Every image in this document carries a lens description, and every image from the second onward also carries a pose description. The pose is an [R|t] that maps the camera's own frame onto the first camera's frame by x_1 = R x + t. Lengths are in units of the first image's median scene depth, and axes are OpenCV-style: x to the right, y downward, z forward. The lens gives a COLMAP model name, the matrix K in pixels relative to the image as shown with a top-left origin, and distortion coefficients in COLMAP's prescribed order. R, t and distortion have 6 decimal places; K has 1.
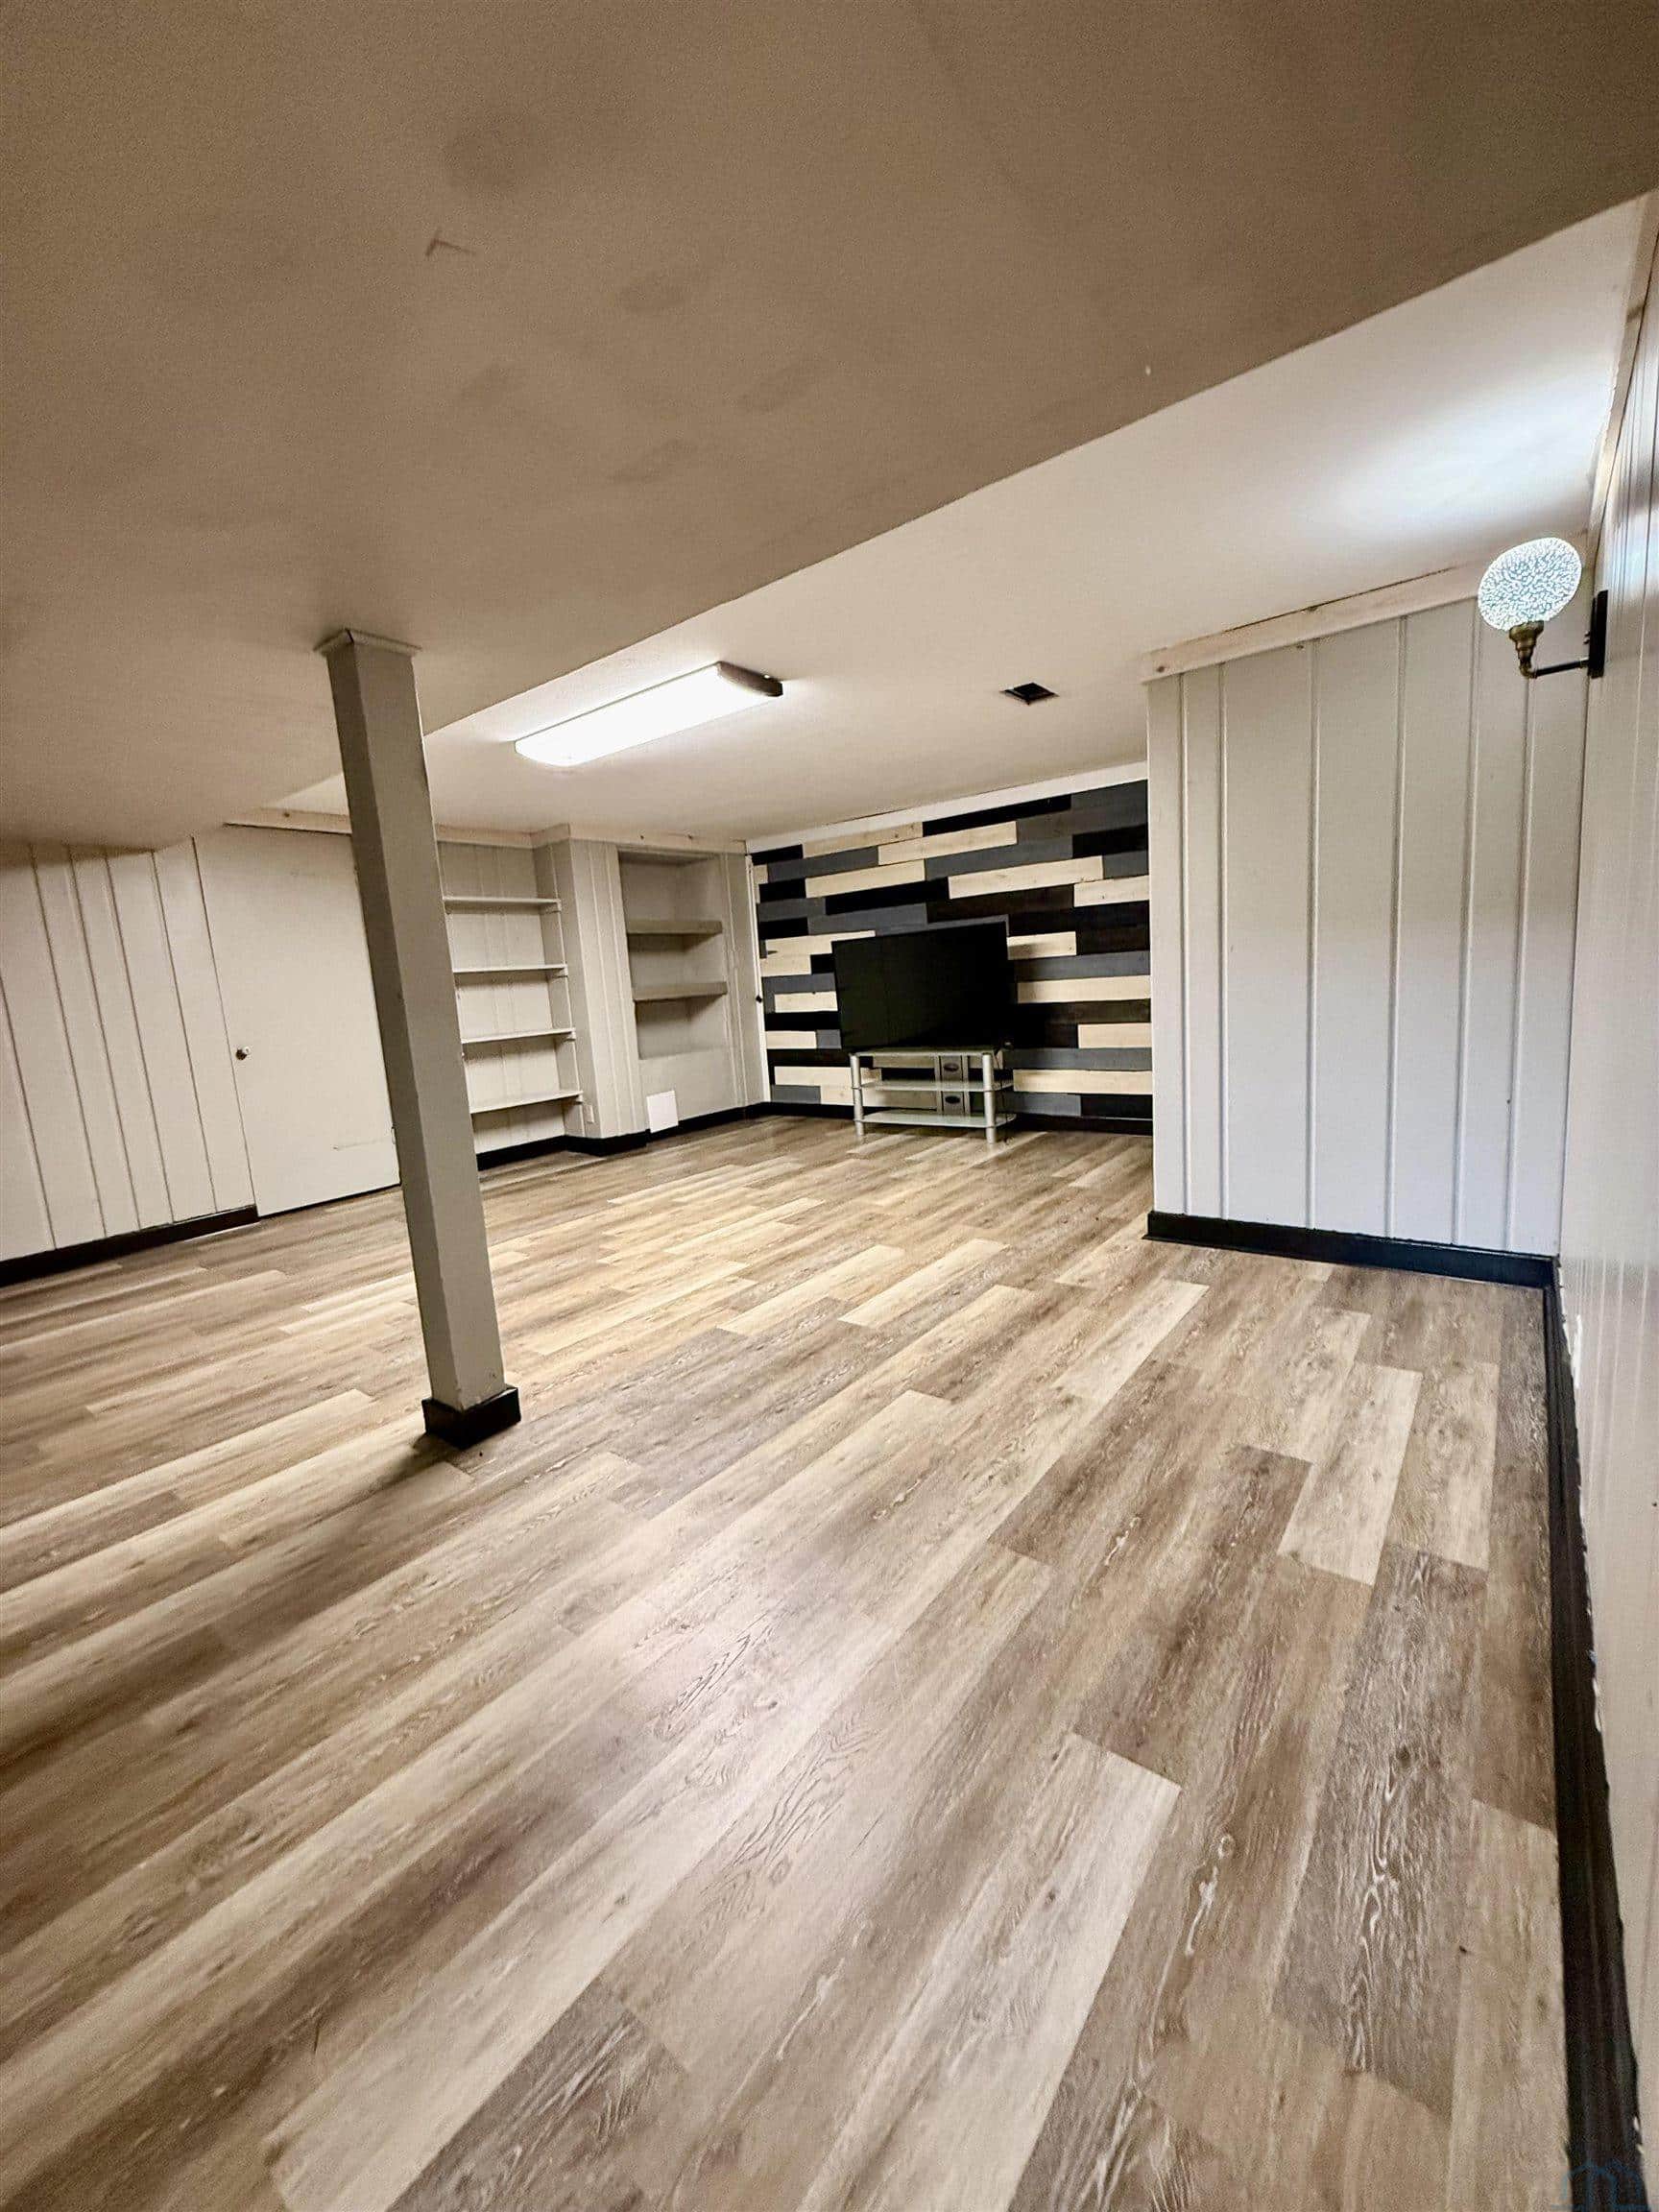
lens RADIAL K [[891.6, 0, 829.5], [0, 891.6, 1102.7], [0, 0, 1]] dist [-0.000295, 0.000328]
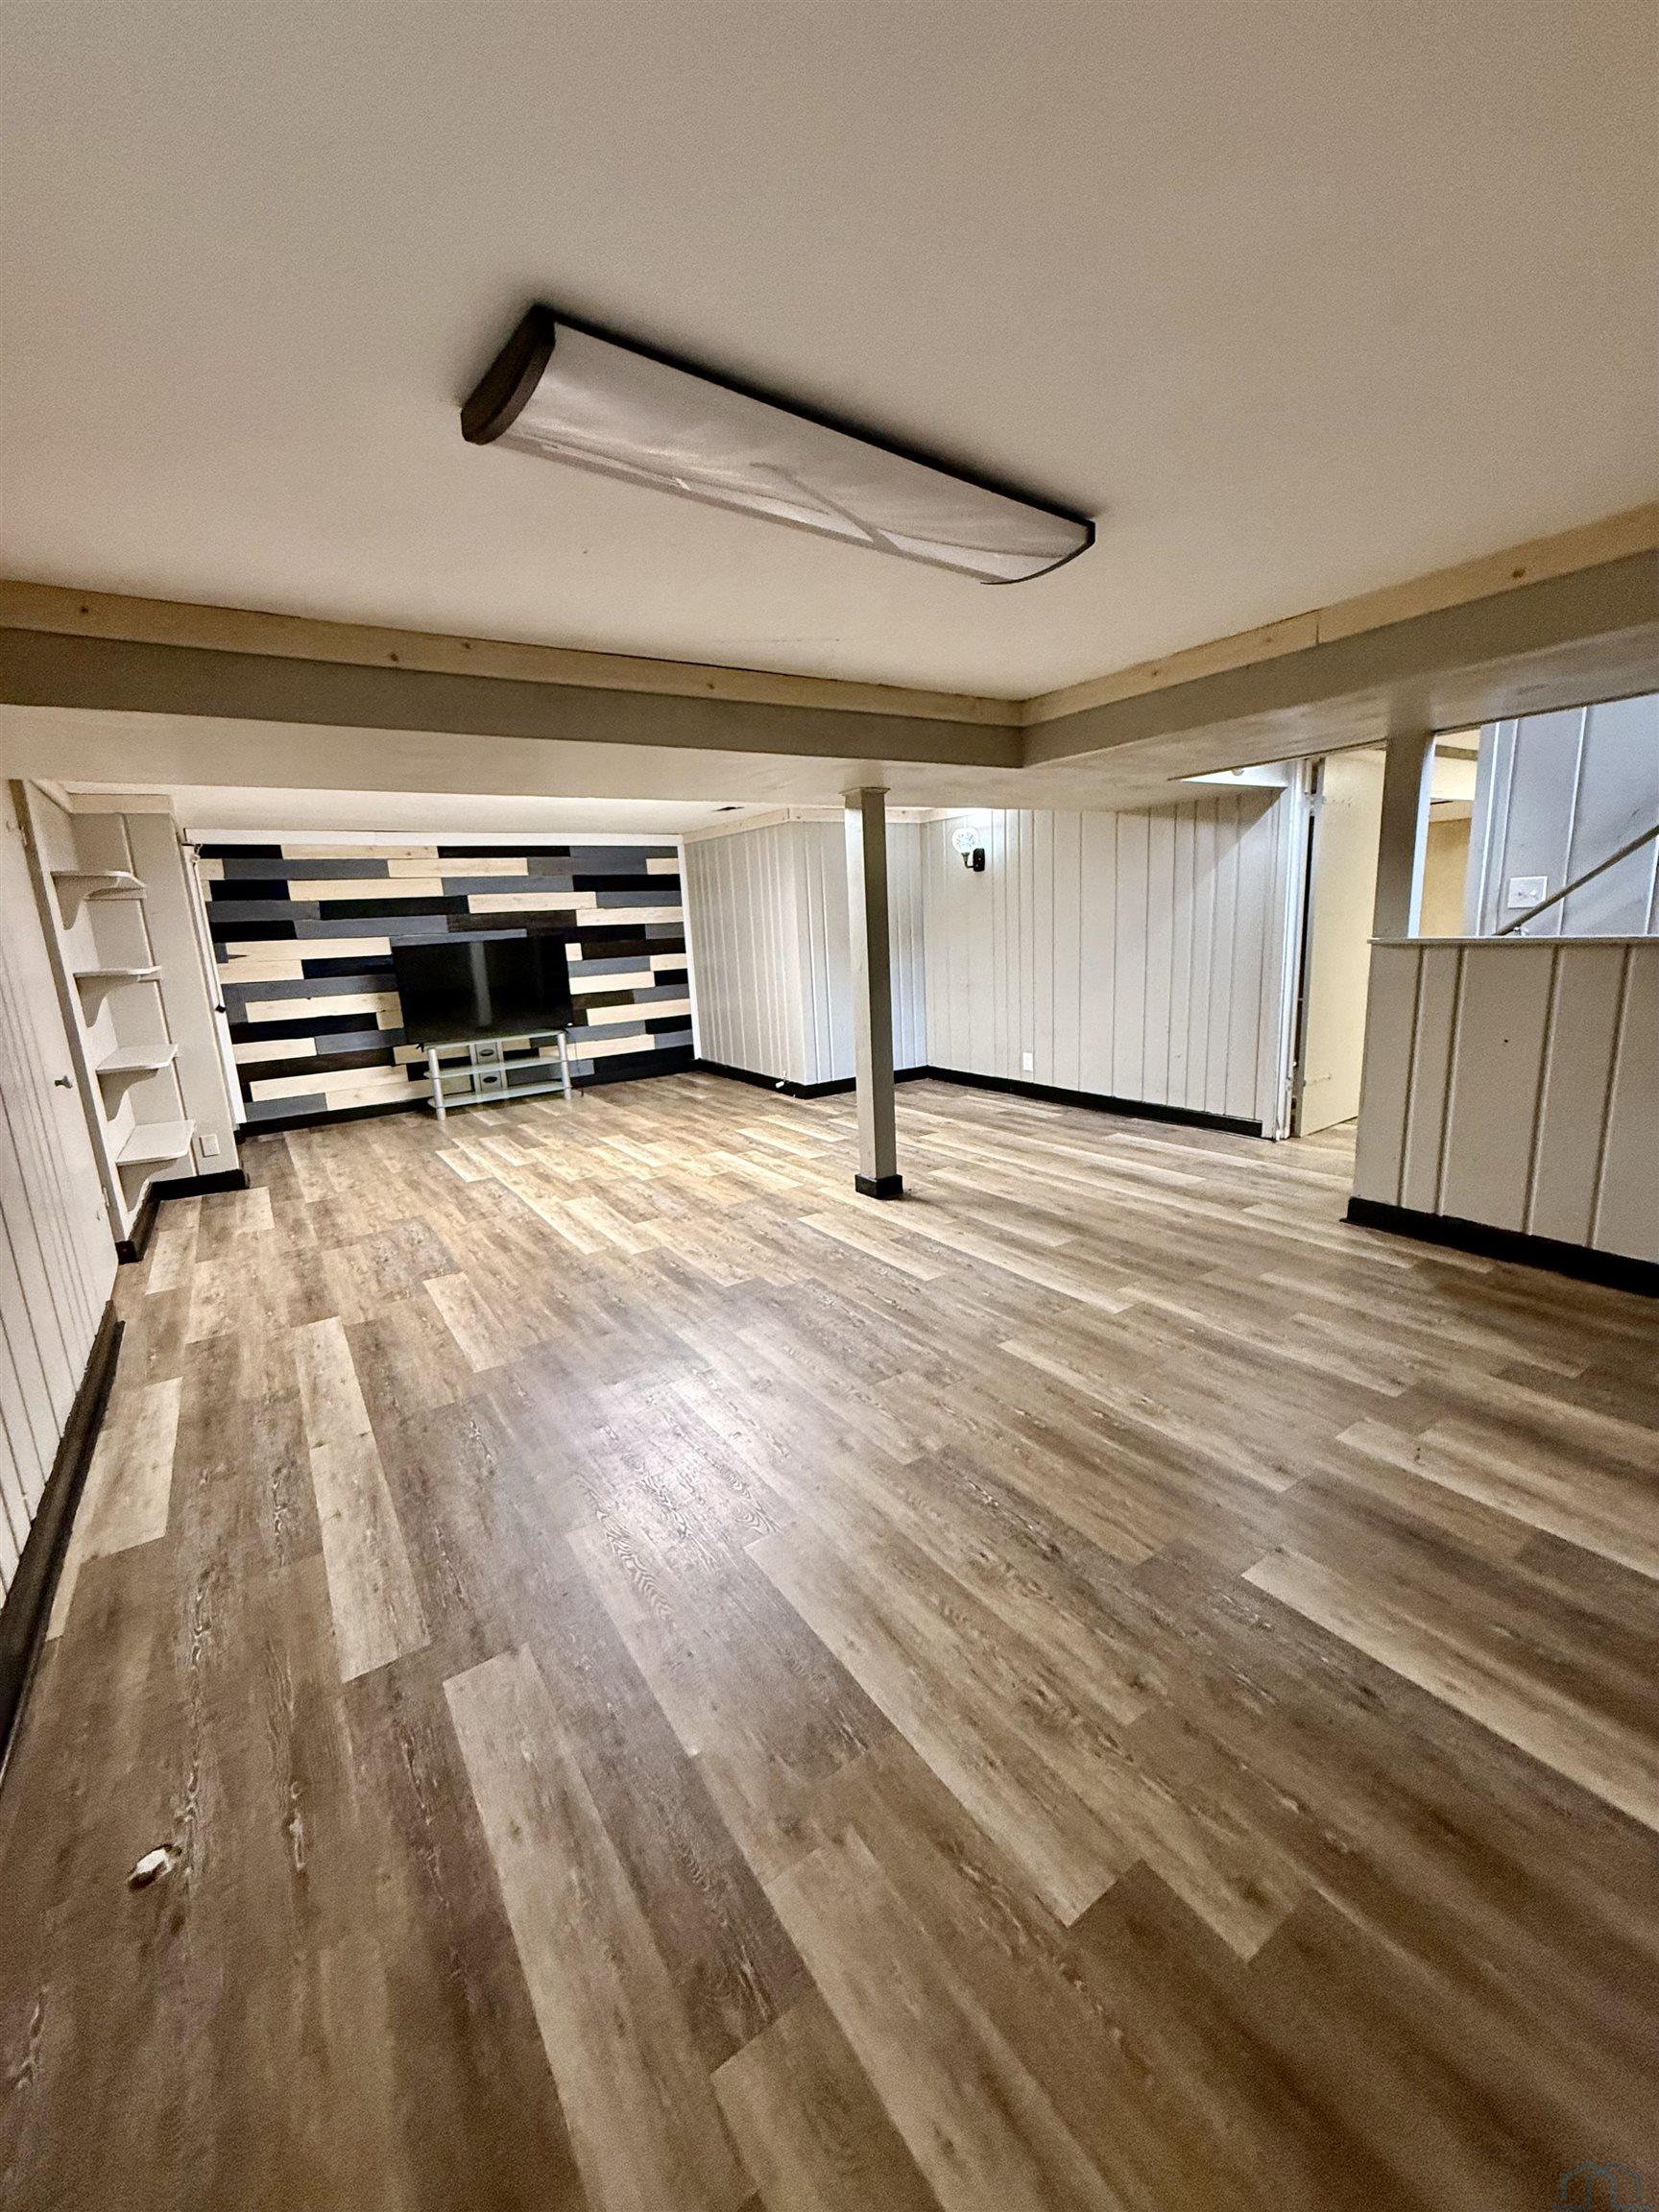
lens RADIAL K [[891.6, 0, 835.2], [0, 891.6, 1102.6], [0, 0, 1]] dist [-0.000295, 0.000328]
pose [[0.308296, -0.138863, 0.941101, -0.972157], [0.163715, 0.982273, 0.091306, -0.006985], [-0.937097, 0.125923, 0.325565, 0.194704]]
